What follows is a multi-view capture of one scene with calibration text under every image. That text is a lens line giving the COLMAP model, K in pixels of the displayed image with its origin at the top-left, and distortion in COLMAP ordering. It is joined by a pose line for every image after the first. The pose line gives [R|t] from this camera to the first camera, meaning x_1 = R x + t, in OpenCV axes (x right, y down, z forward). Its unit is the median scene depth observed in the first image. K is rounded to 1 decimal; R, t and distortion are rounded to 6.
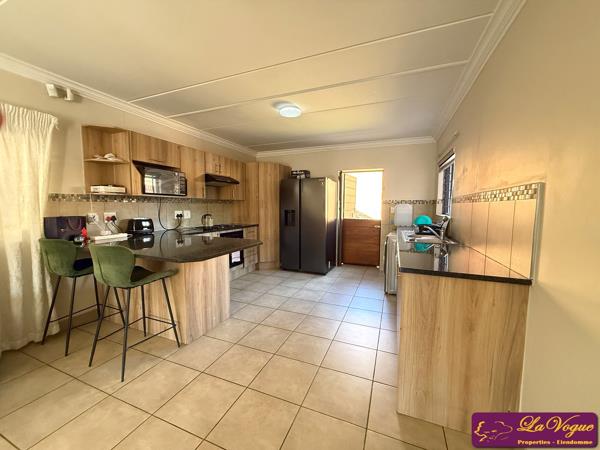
lens RADIAL K [[239.2, 0, 297.1], [0, 239.2, 223.1], [0, 0, 1]] dist [0.000559, 0.000342]
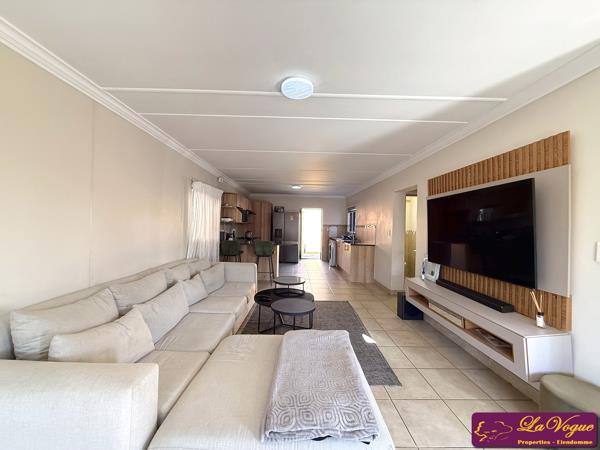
lens RADIAL K [[239.2, 0, 297.1], [0, 239.2, 223.1], [0, 0, 1]] dist [0.000559, 0.000342]
pose [[0.921161, 0.015615, 0.388868, -0.752041], [0.014620, 0.997101, -0.074672, 0.047726], [-0.388907, 0.074470, 0.918262, -0.907940]]
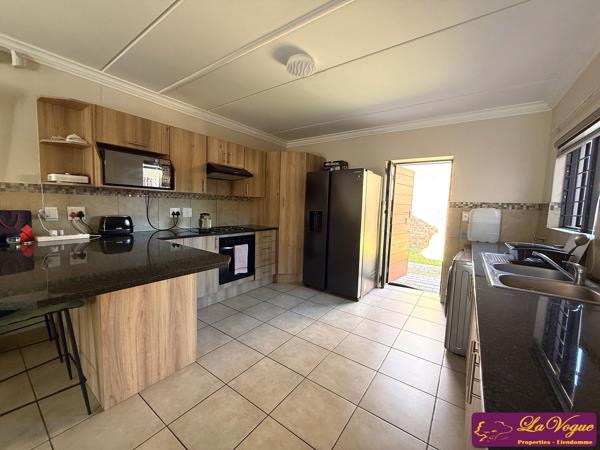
lens RADIAL K [[239.2, 0, 297.1], [0, 239.2, 223.1], [0, 0, 1]] dist [0.000559, 0.000342]
pose [[0.972396, 0.046647, -0.228625, 0.109783], [-0.046249, 0.998905, 0.007101, -0.022949], [0.228706, 0.003669, 0.973489, 0.279107]]
